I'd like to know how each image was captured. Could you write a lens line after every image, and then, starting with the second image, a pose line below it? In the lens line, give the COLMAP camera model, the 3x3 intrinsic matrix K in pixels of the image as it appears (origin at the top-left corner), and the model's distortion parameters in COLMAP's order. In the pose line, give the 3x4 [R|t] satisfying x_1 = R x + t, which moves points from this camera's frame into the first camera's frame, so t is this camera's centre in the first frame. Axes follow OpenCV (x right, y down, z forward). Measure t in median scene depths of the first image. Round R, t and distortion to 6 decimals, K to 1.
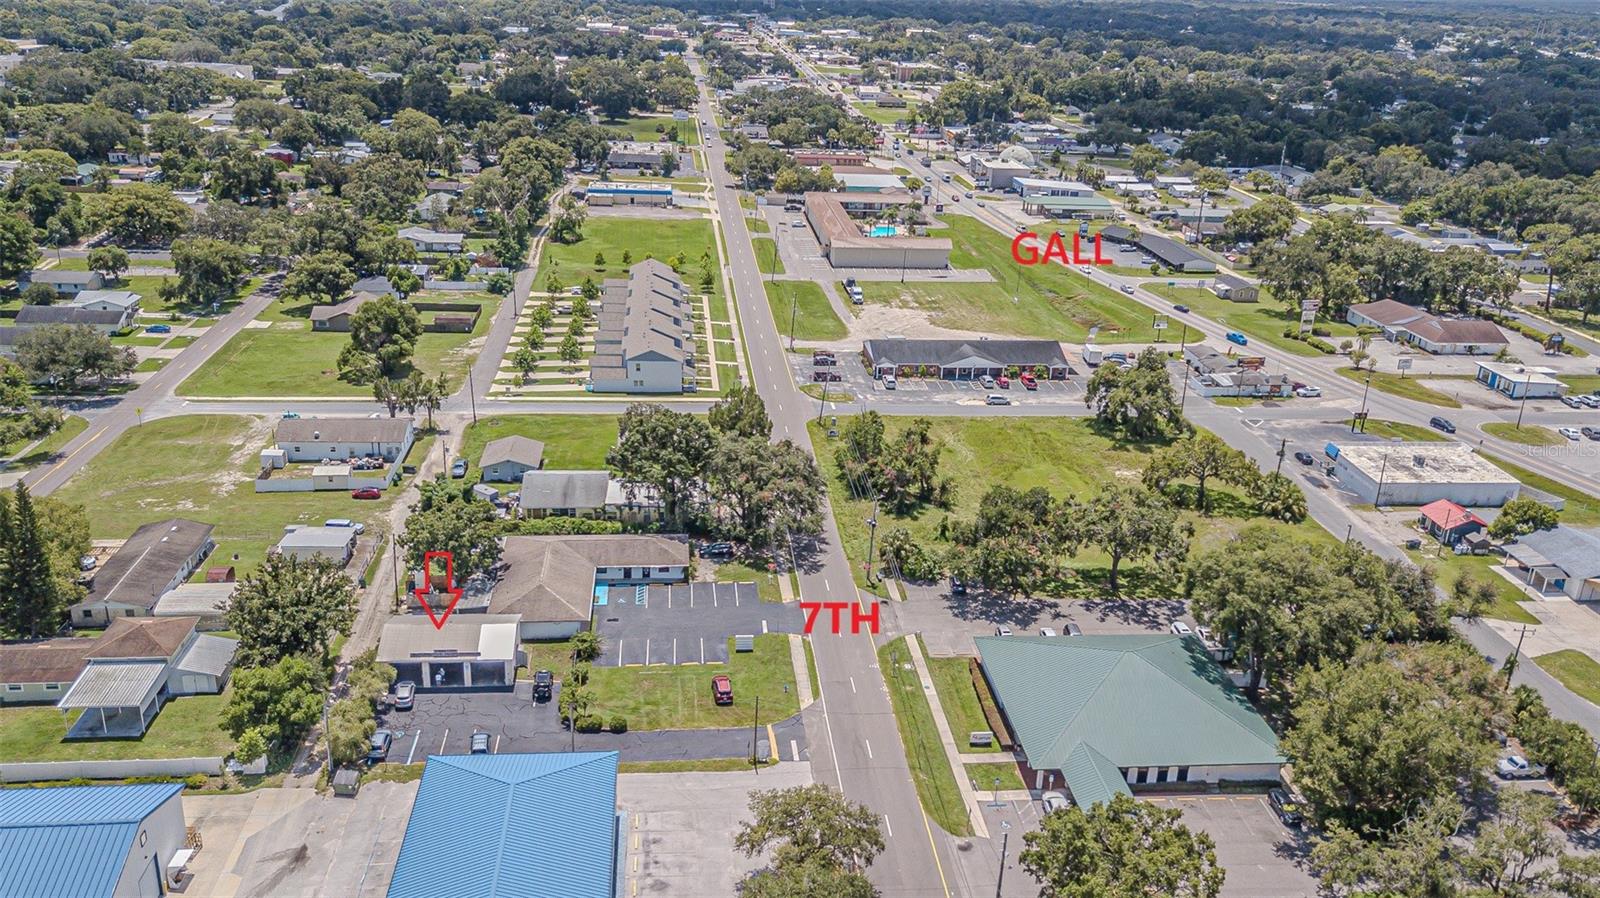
lens RADIAL K [[1277.6, 0, 806.6], [0, 1277.6, 444.5], [0, 0, 1]] dist [0.012596, -0.011076]
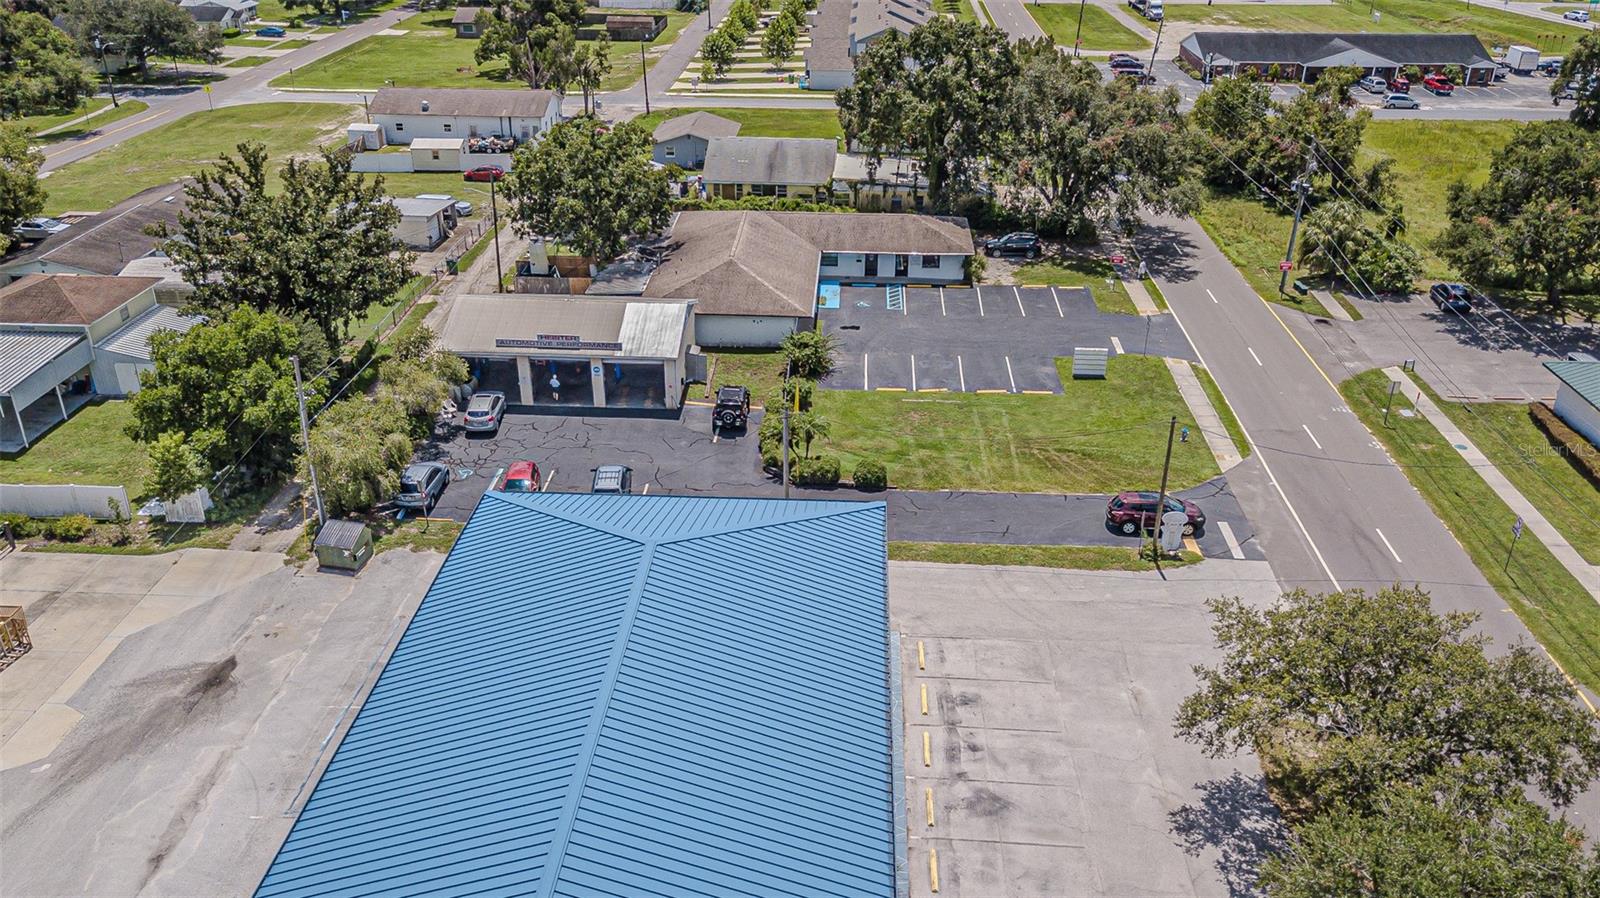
lens RADIAL K [[1270.1, 0, 808.1], [0, 1270.1, 443.0], [0, 0, 1]] dist [0.086753, -0.171067]
pose [[0.988222, 0.039038, -0.147963, -0.089775], [-0.024314, 0.994686, 0.100045, 0.143783], [0.151082, -0.095269, 0.983920, 0.454900]]
